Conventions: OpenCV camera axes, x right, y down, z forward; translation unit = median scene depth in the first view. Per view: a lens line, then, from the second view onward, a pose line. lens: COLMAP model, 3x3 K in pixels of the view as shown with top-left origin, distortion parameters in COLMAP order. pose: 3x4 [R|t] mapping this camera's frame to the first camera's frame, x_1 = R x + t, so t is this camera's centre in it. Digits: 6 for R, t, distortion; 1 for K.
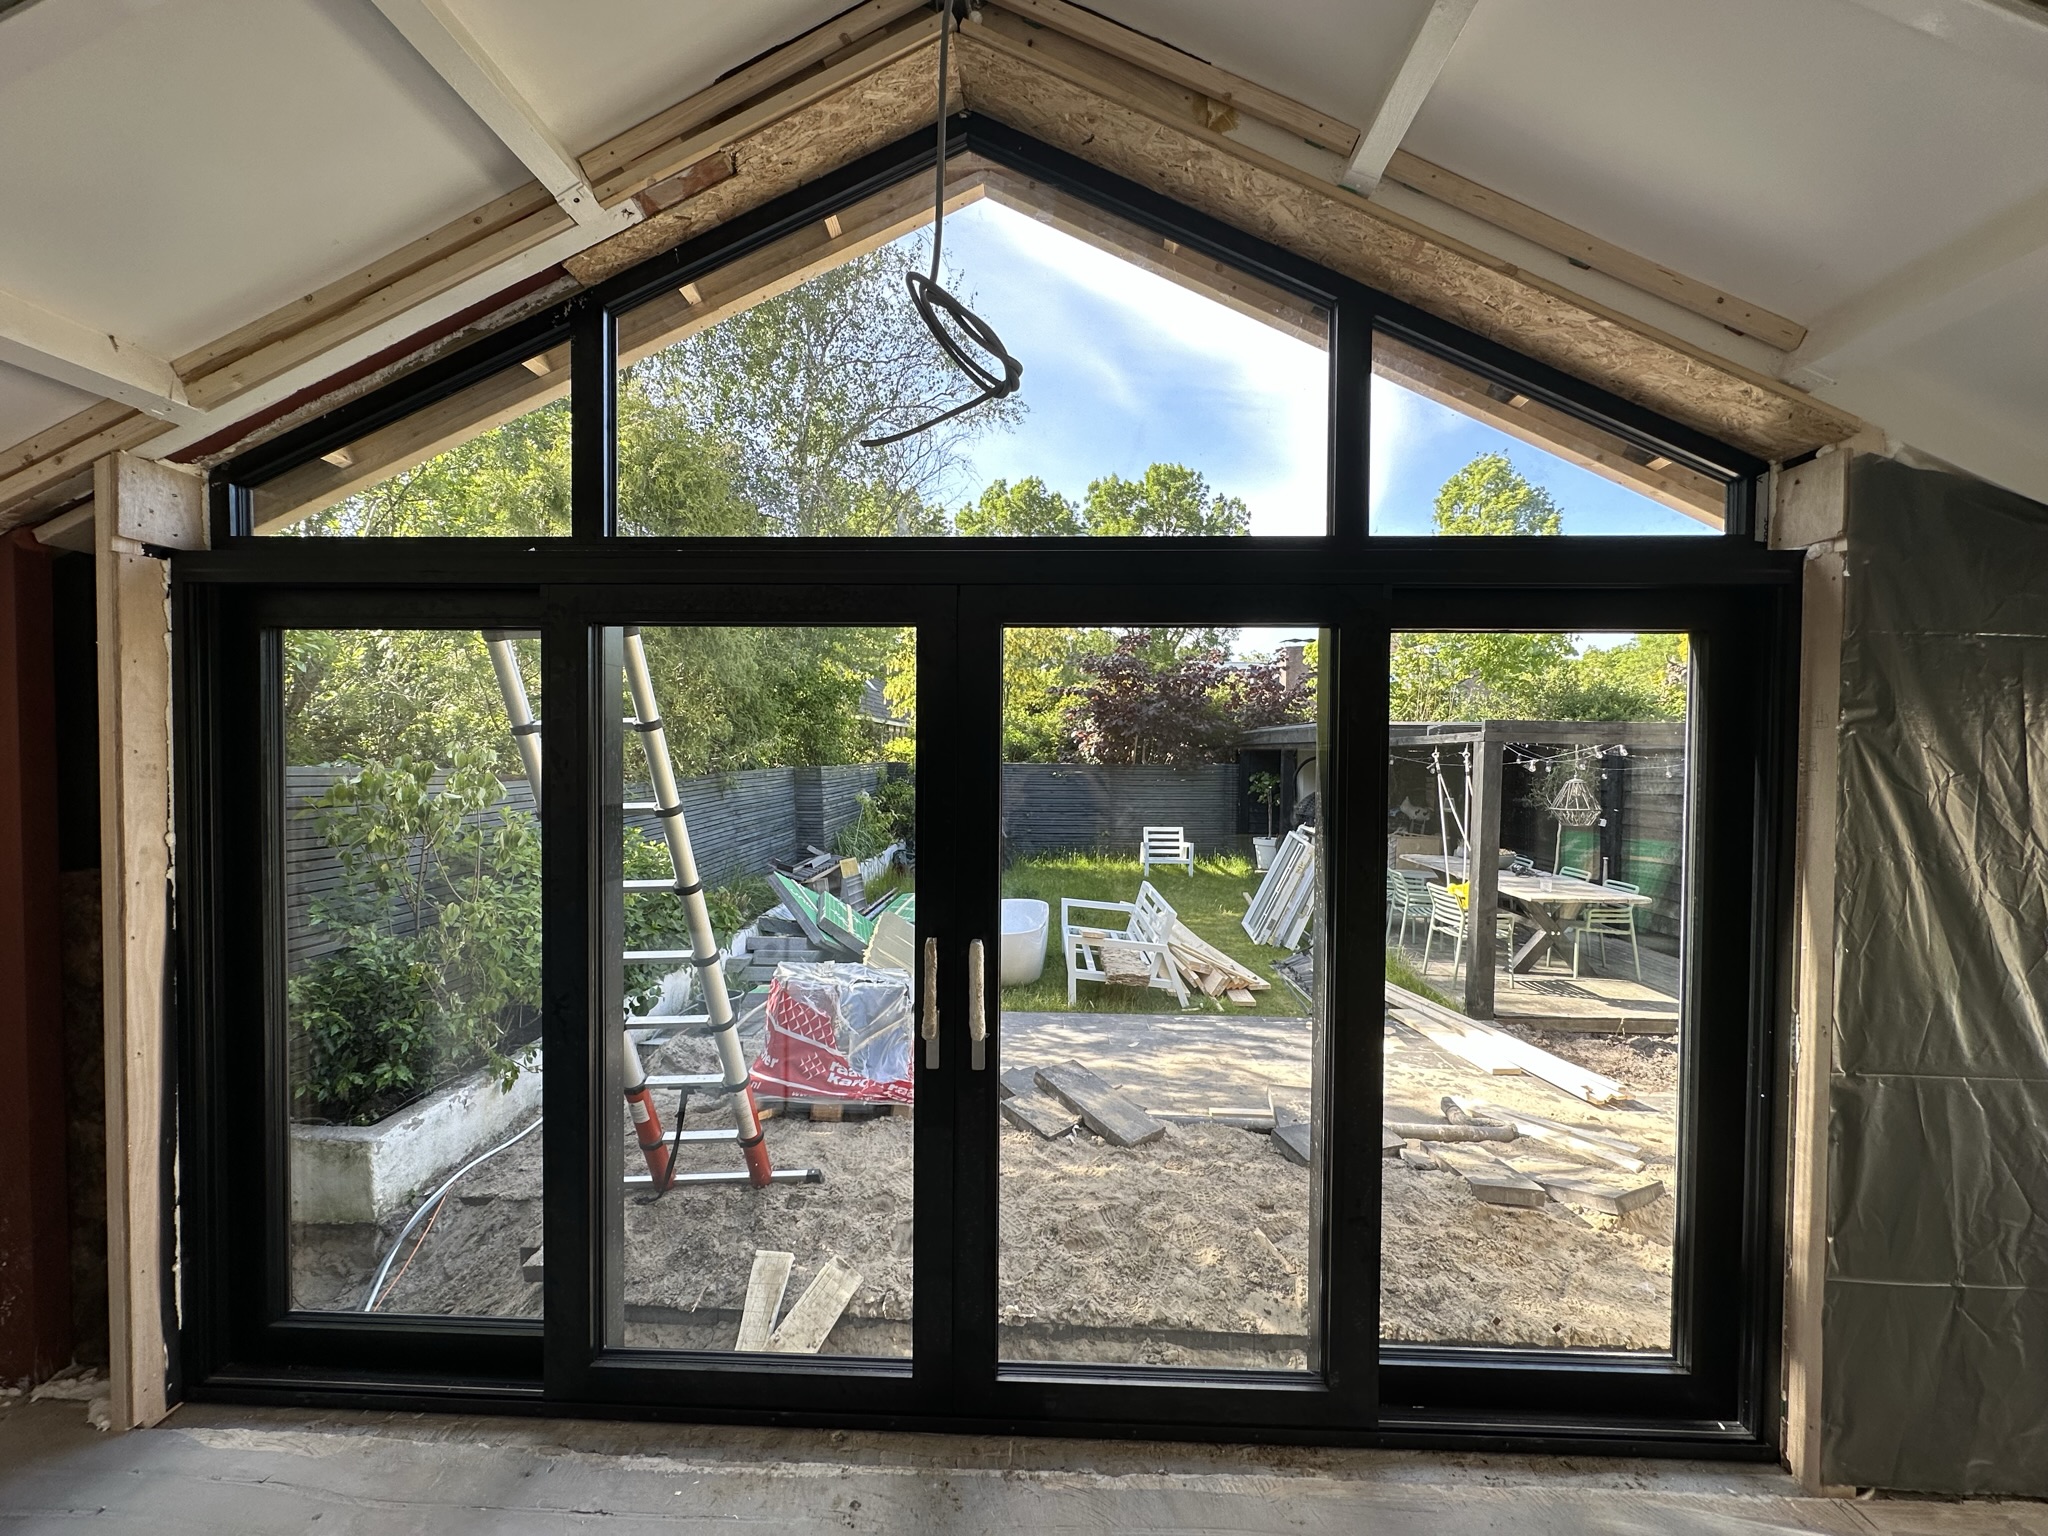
lens RADIAL K [[820.7, 0, 1026.4], [0, 820.7, 769.6], [0, 0, 1]] dist [0.004337, 0.000551]
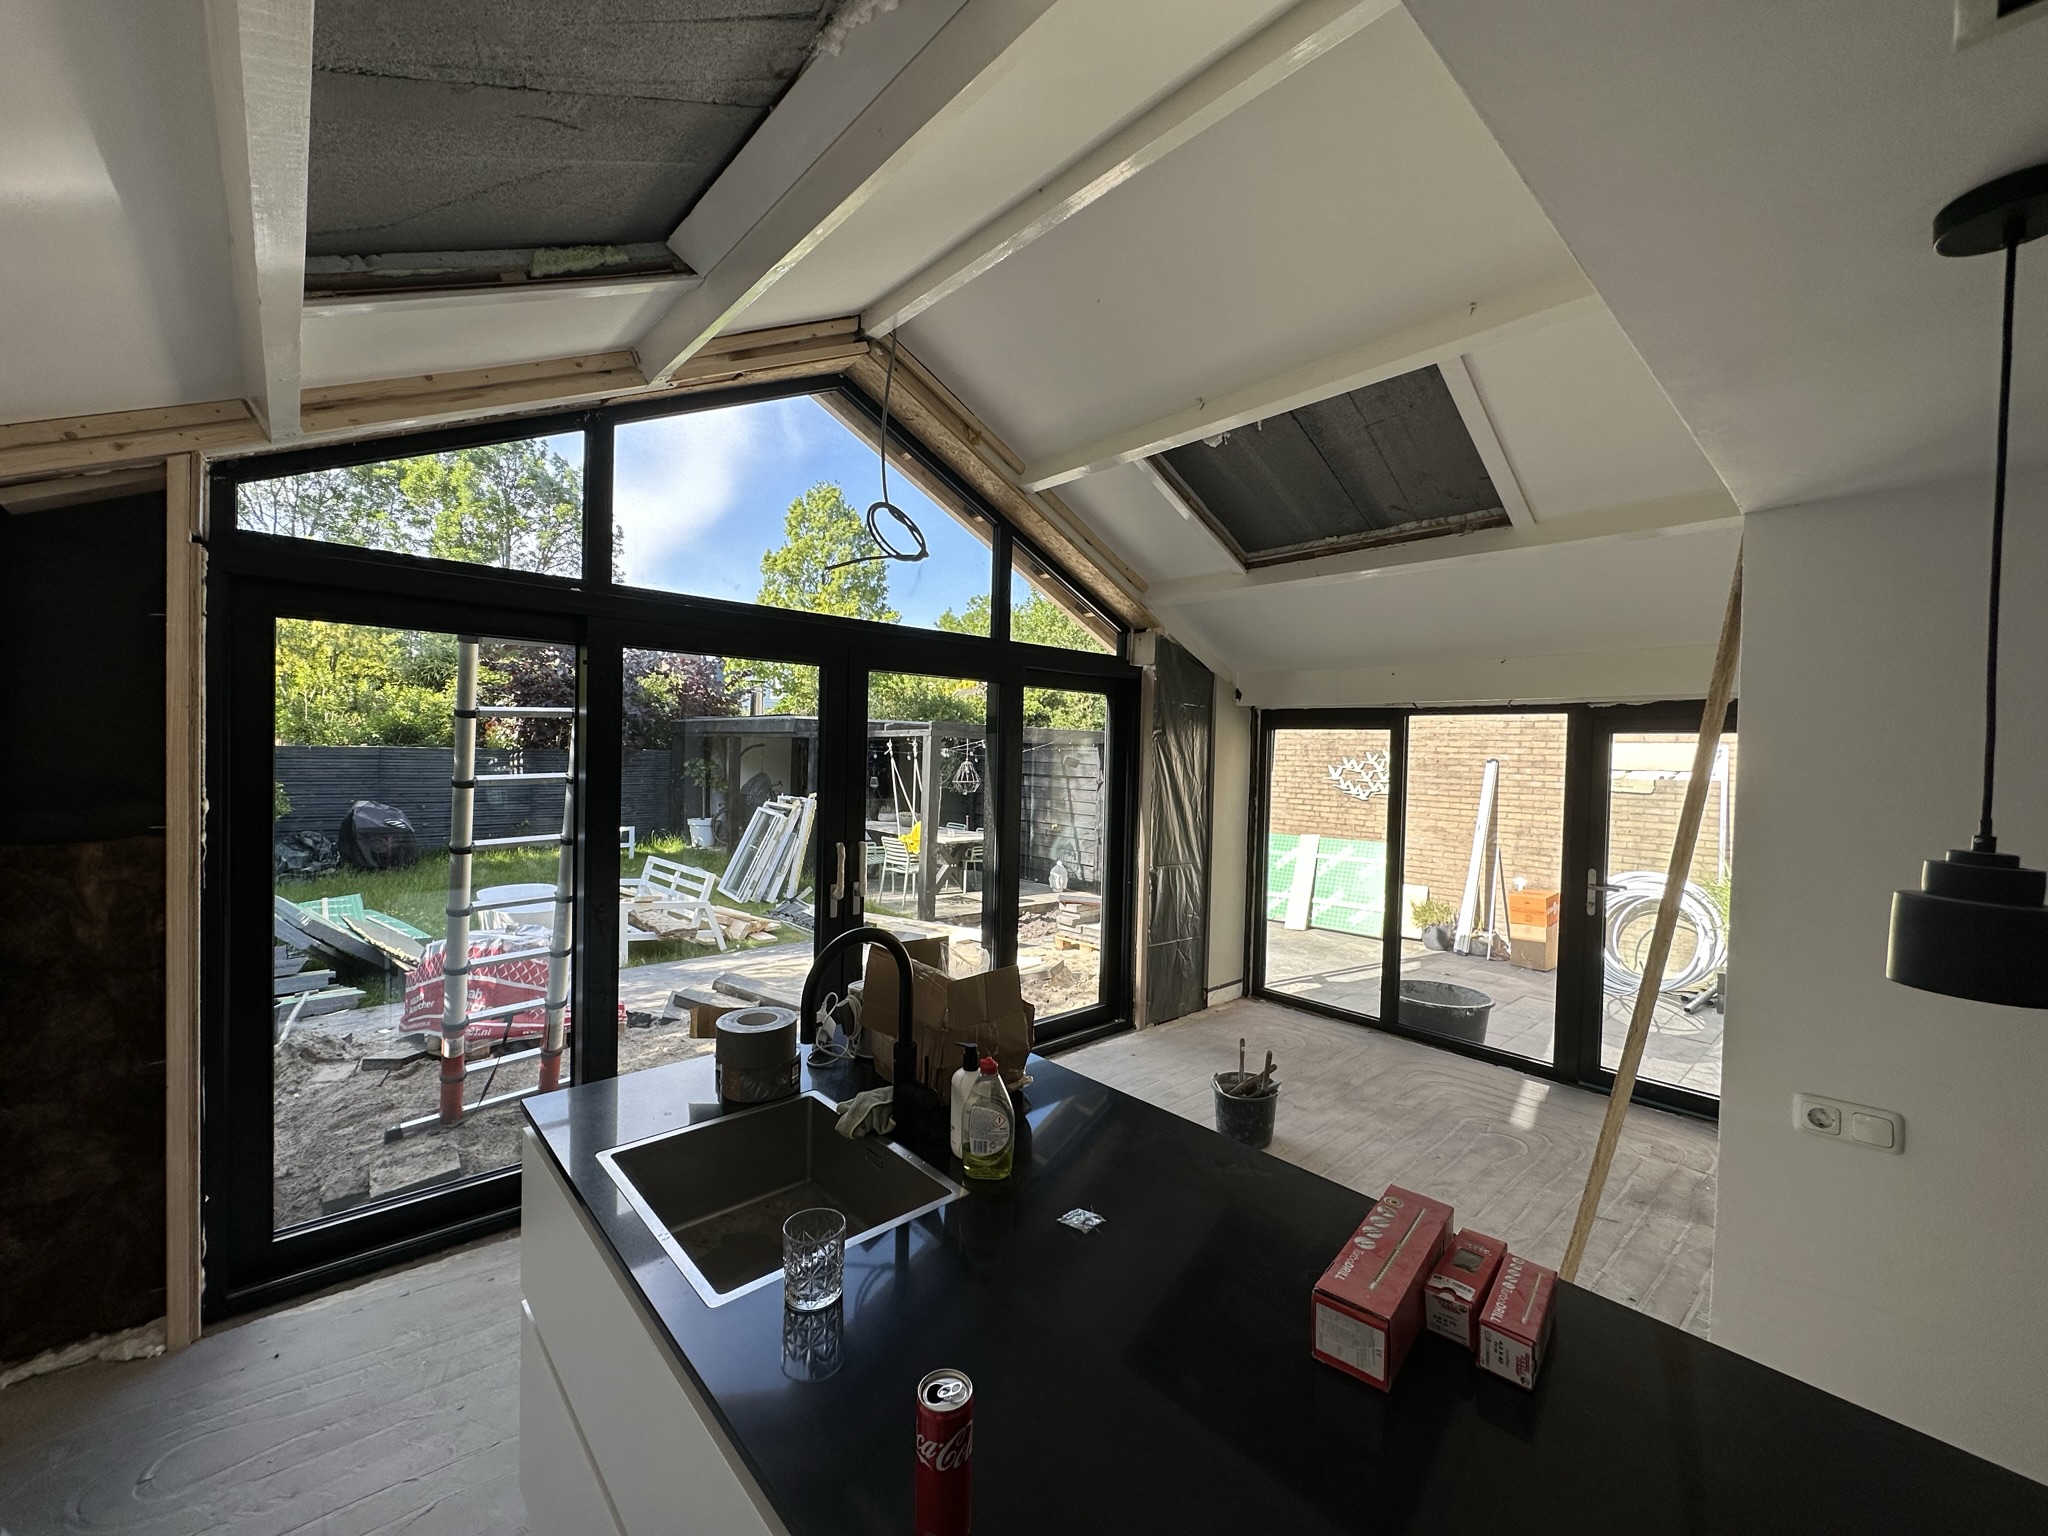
lens RADIAL K [[820.7, 0, 1024.5], [0, 820.7, 765.6], [0, 0, 1]] dist [0.004337, 0.000551]
pose [[0.717699, -0.002282, 0.696350, -1.006865], [-0.004009, 0.999965, 0.007408, 0.020189], [-0.696342, -0.008108, 0.717664, -0.529194]]
